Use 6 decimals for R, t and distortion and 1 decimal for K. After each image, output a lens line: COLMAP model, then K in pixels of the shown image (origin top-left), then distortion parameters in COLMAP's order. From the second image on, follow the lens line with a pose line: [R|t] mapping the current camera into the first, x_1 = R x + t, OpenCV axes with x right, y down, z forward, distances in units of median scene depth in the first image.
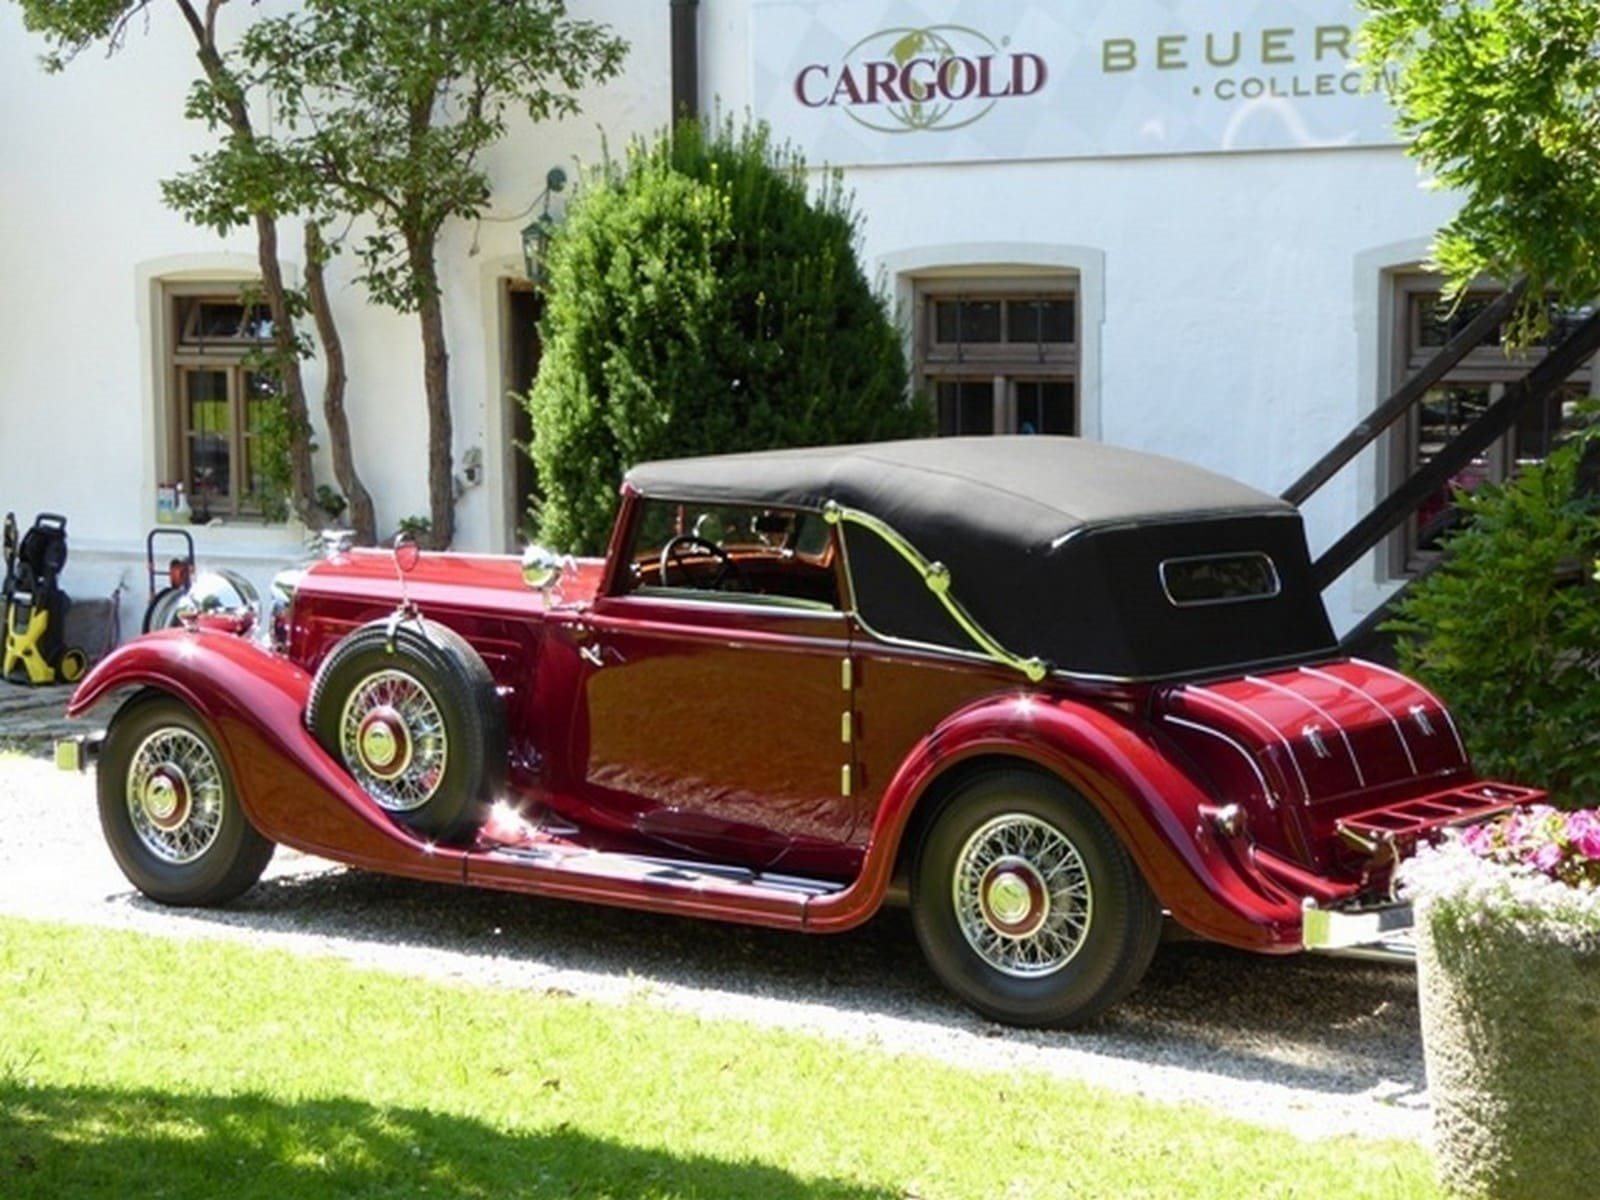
lens RADIAL K [[3495.9, 0, 800.0], [0, 3495.9, 600.0], [0, 0, 1]] dist [0.271941, 0.108283]
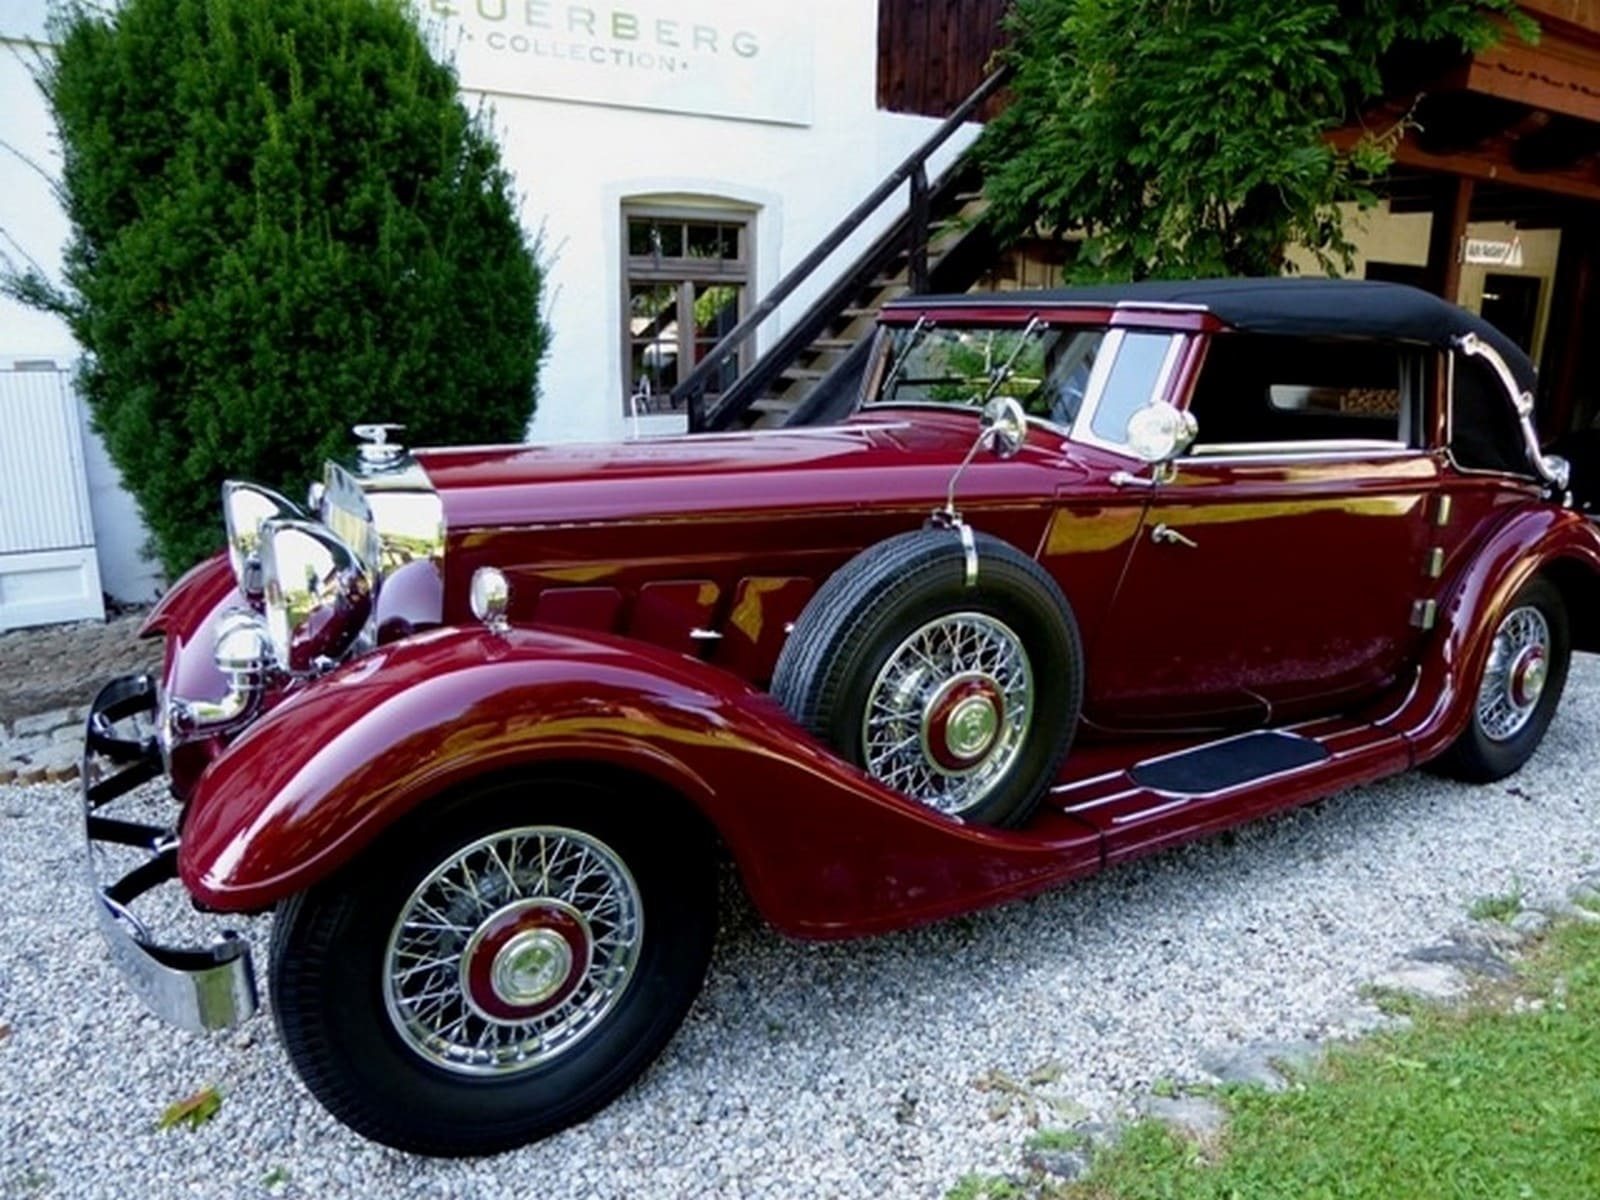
lens RADIAL K [[1155.4, 0, 800.0], [0, 1155.4, 600.0], [0, 0, 1]] dist [-0.068925, 0.057229]
pose [[0.378386, -0.205428, 0.902565, -0.250821], [0.065985, 0.978568, 0.195064, -0.020284], [-0.923293, -0.014253, 0.383832, 0.744060]]
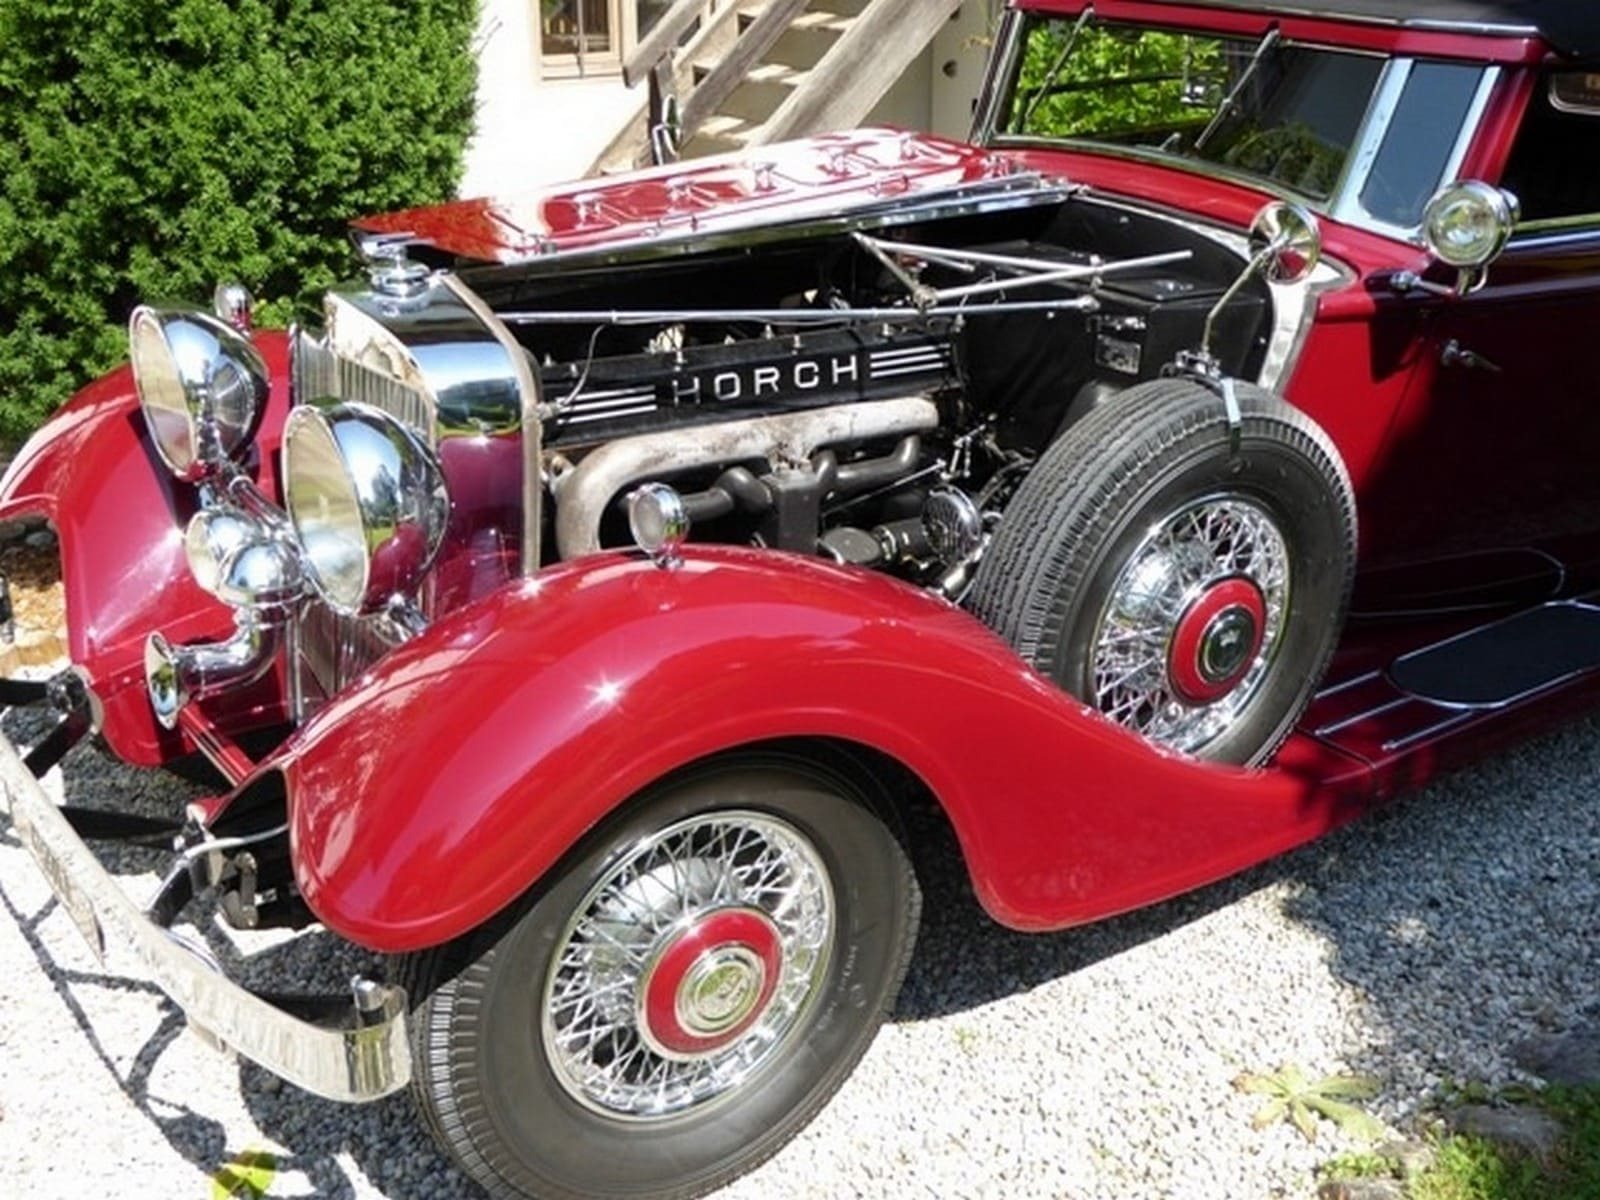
lens RADIAL K [[1784.7, 0, 800.0], [0, 1784.7, 600.0], [0, 0, 1]] dist [0.023597, 0.005900]
pose [[0.316232, -0.360573, 0.877488, -0.279391], [0.067759, 0.931177, 0.358216, -0.045629], [-0.946259, -0.053821, 0.318900, 0.766548]]
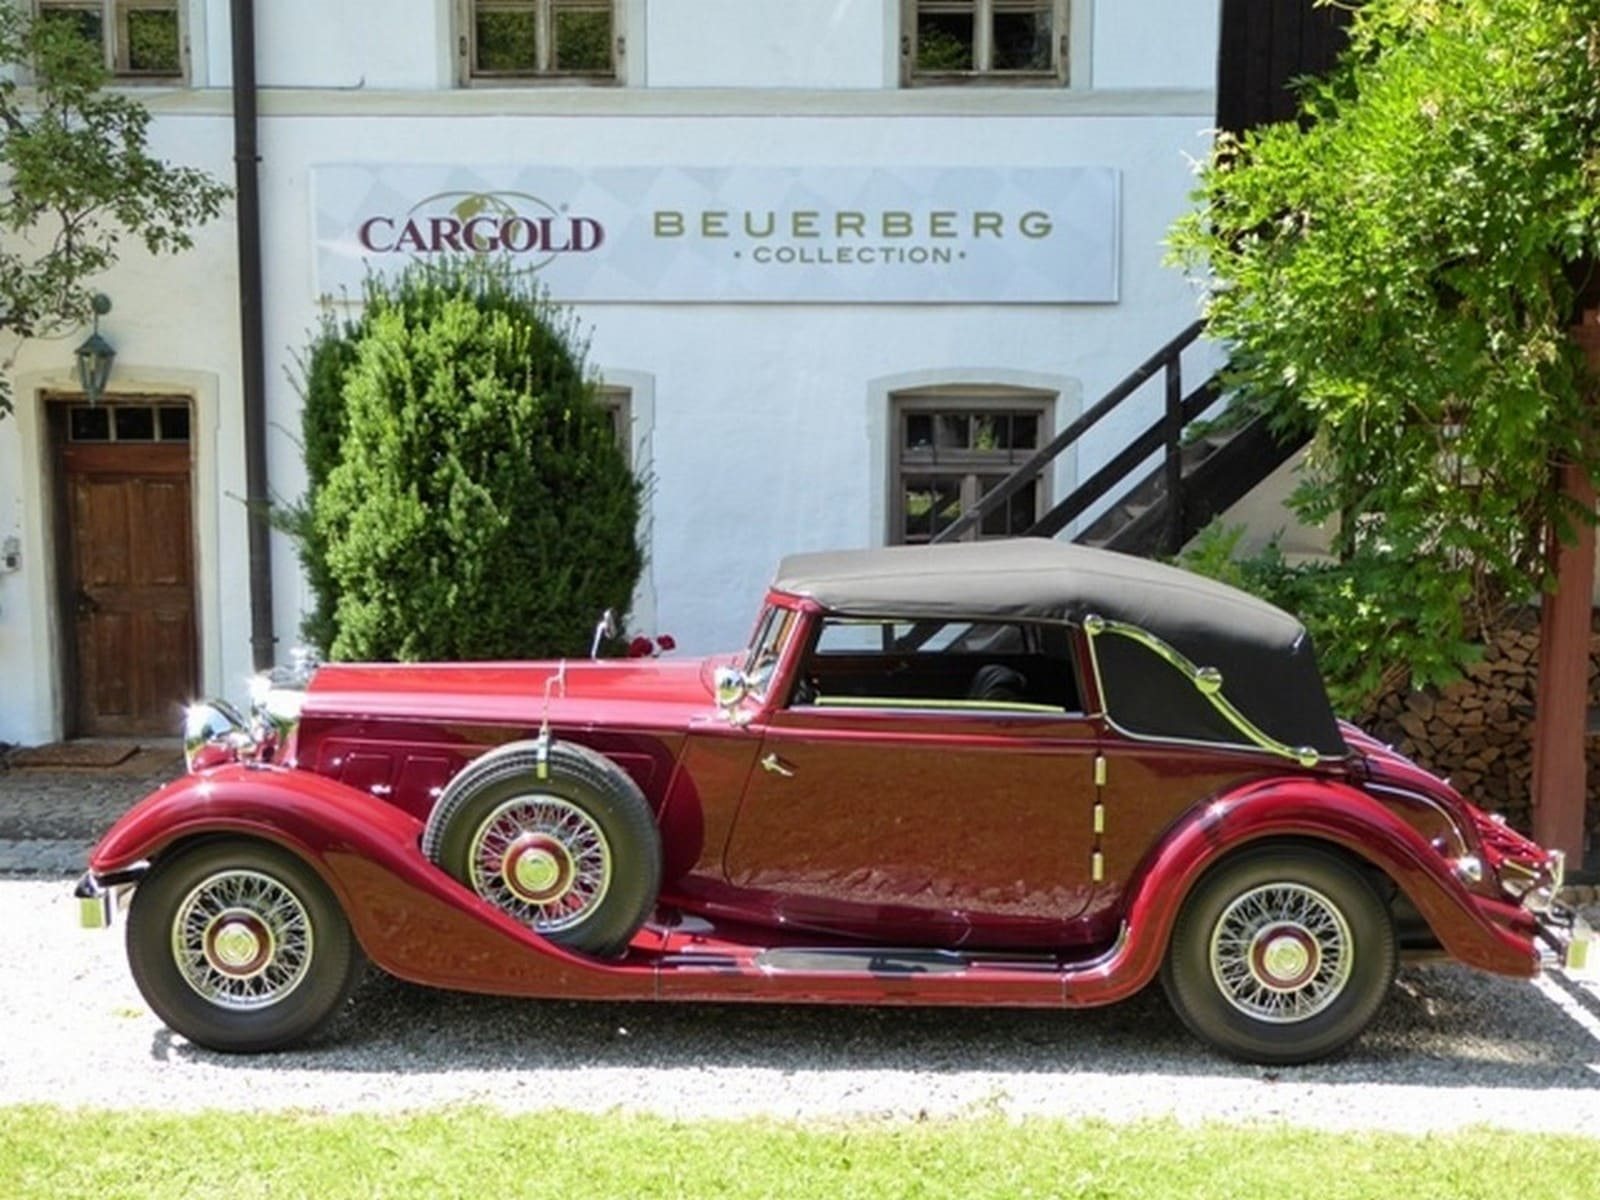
lens RADIAL K [[1942.0, 0, 800.0], [0, 1942.0, 600.0], [0, 0, 1]] dist [0.030799, 0.008568]
pose [[0.823610, -0.055031, 0.564480, -0.288171], [0.041990, 0.998467, 0.036075, -0.041396], [-0.565600, -0.006010, 0.824658, 0.393215]]
